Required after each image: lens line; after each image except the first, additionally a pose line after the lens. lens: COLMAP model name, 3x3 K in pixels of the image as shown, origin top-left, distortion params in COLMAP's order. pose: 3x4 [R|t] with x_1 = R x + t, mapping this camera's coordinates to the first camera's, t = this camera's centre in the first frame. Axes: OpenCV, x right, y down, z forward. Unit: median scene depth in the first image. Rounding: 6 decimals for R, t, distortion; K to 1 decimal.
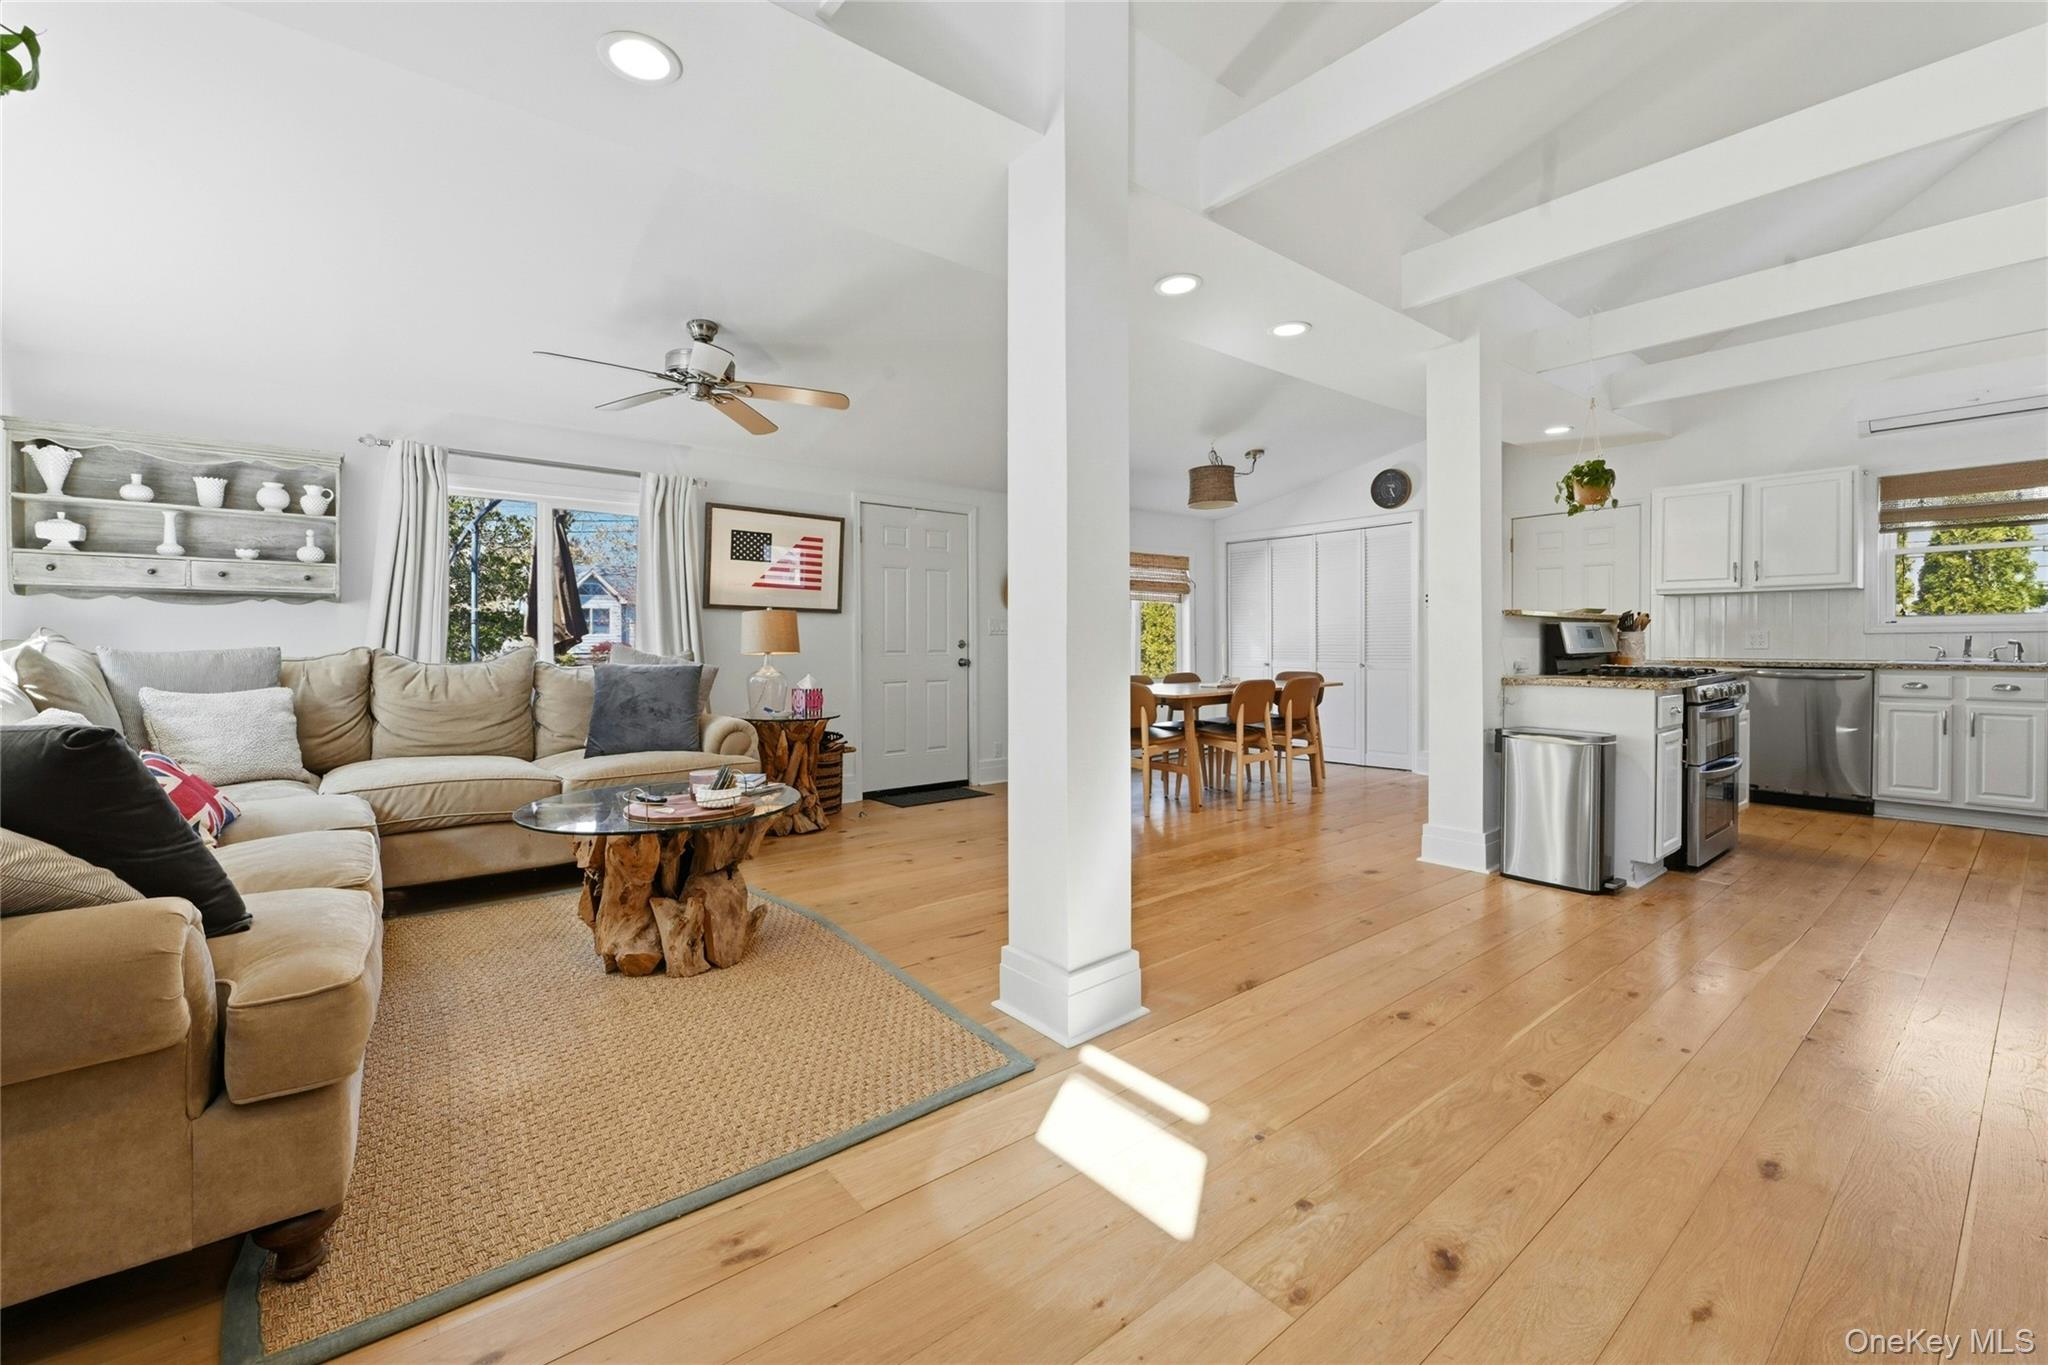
lens RADIAL K [[846.2, 0, 1024.3], [0, 846.2, 647.3], [0, 0, 1]] dist [-0.002074, -0.000080]
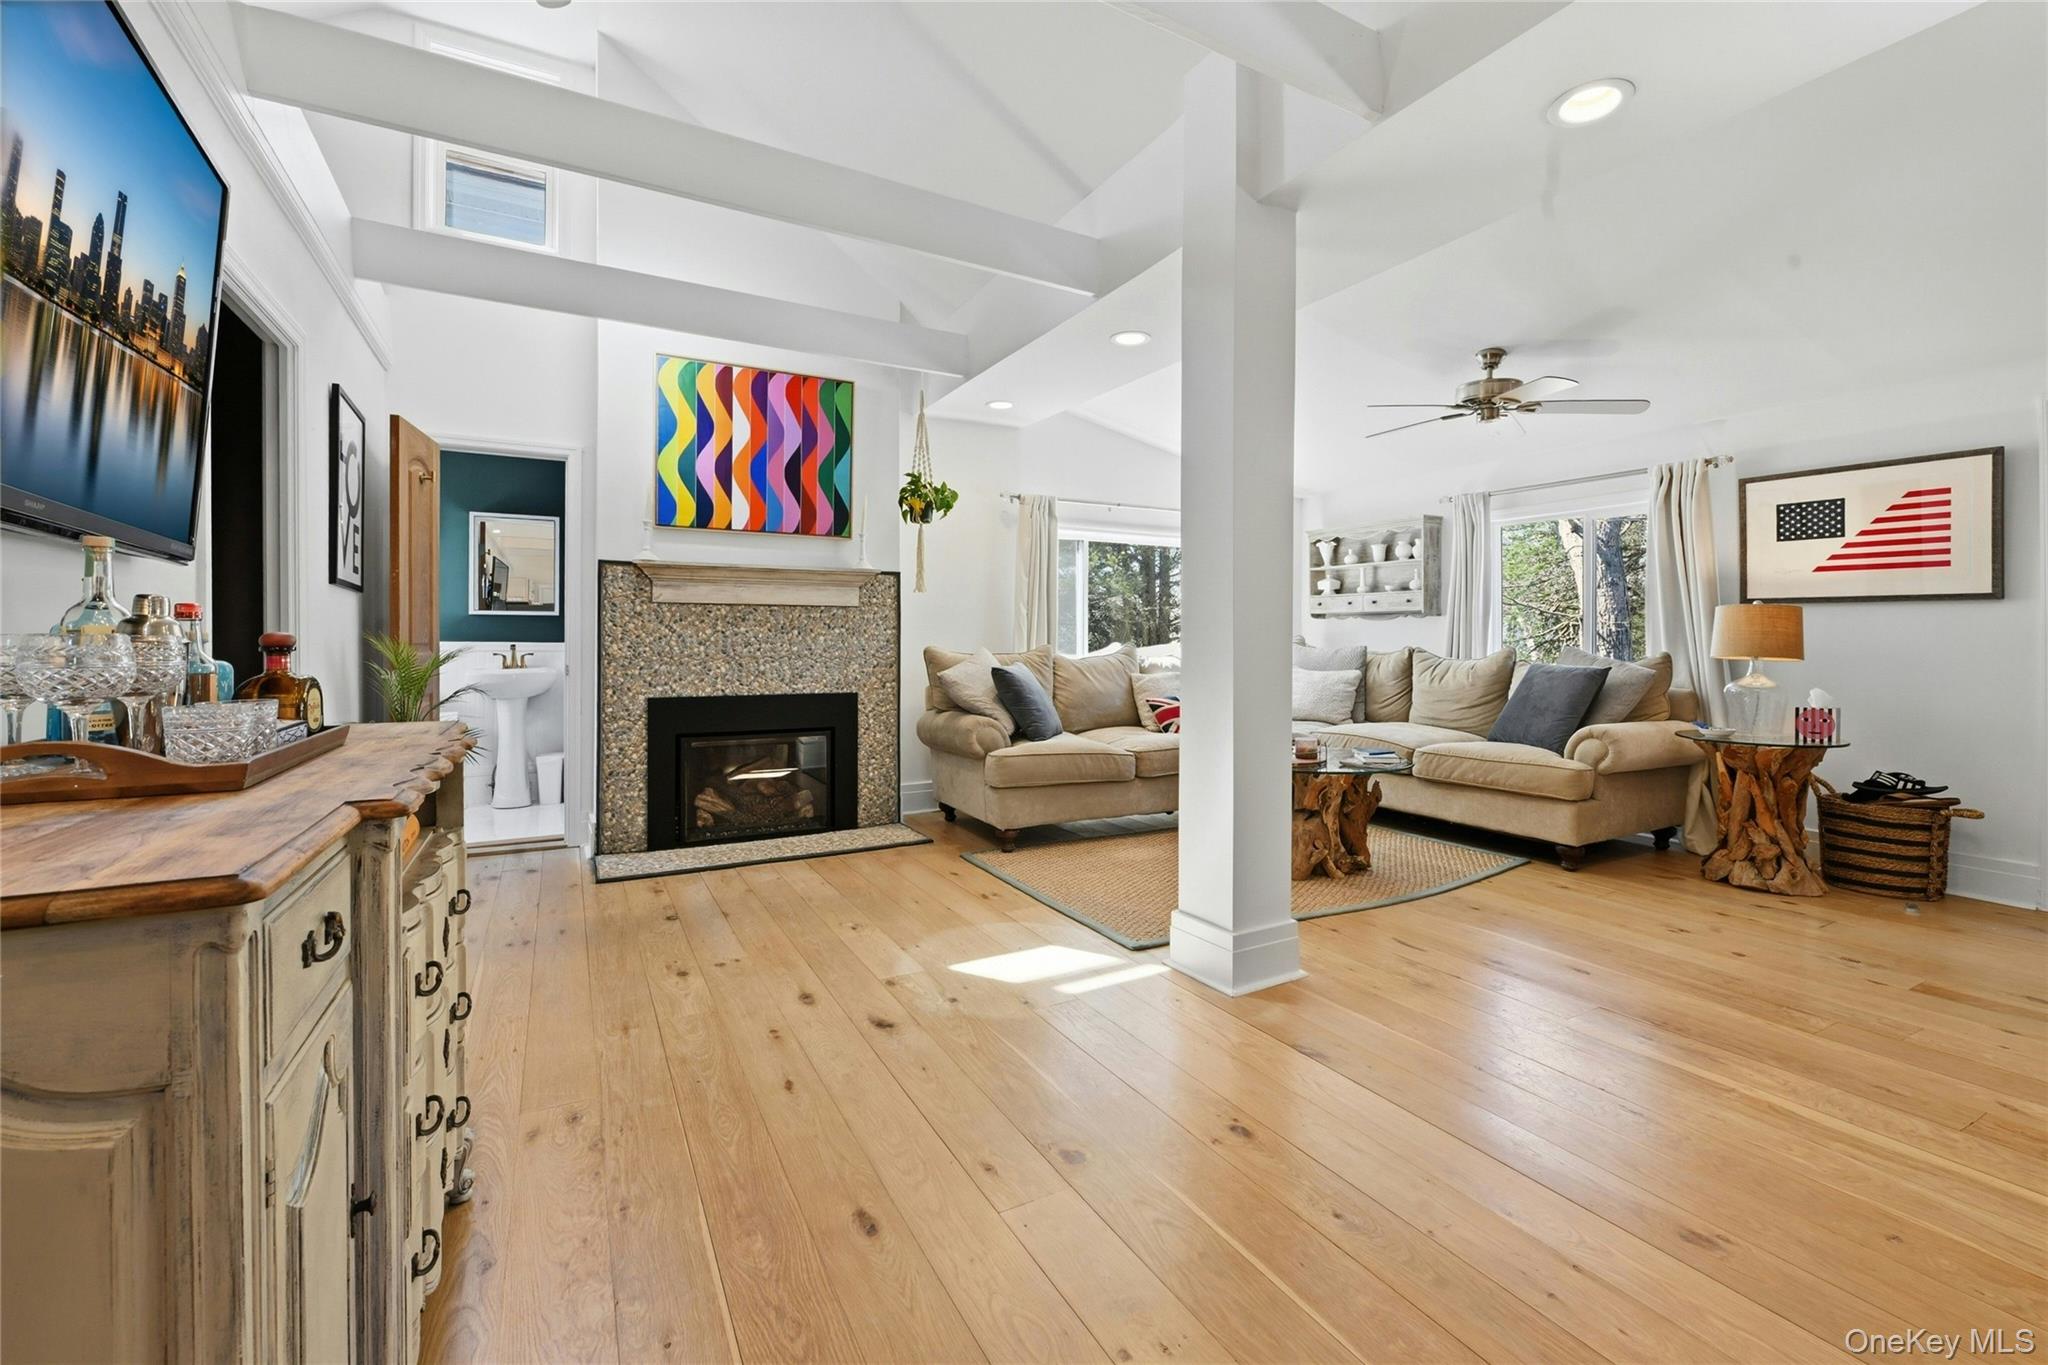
lens RADIAL K [[853.2, 0, 1022.9], [0, 853.2, 645.7], [0, 0, 1]] dist [-0.000355, 0.000070]
pose [[-0.186091, 0.005502, -0.982517, 0.636841], [-0.007523, 0.999947, 0.007024, -0.005340], [0.982504, 0.008699, -0.186040, 0.483003]]
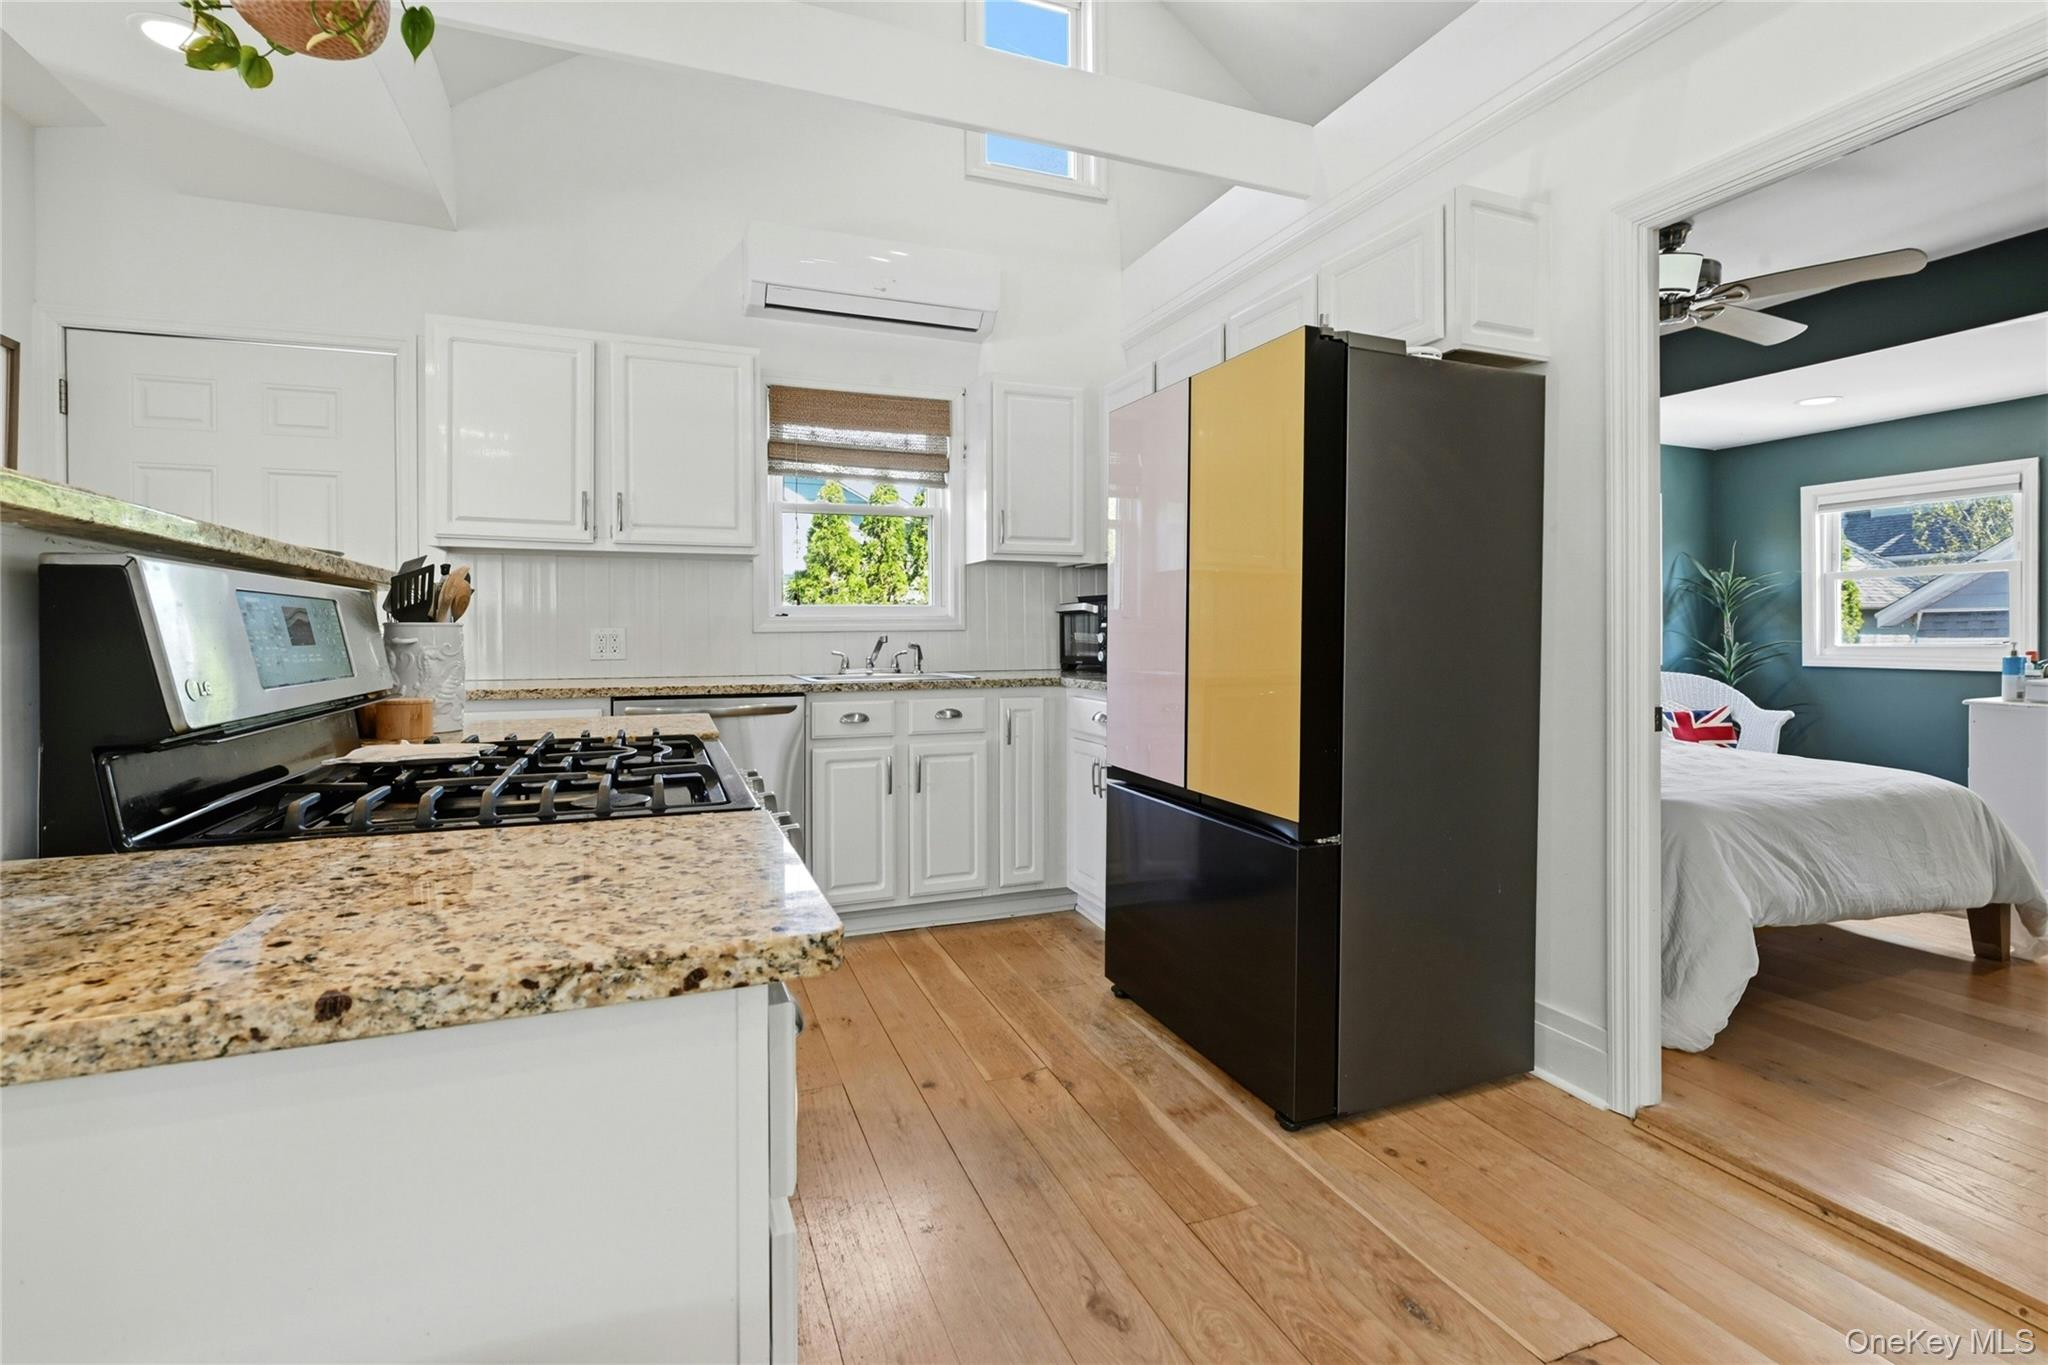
lens RADIAL K [[927.8, 0, 1018.0], [0, 927.8, 640.0], [0, 0, 1]] dist [-0.001298, 0.000491]
pose [[0.300500, -0.002113, 0.953780, 0.455420], [0.011956, 0.999927, -0.001552, -0.008384], [-0.953707, 0.011870, 0.300503, 0.689470]]
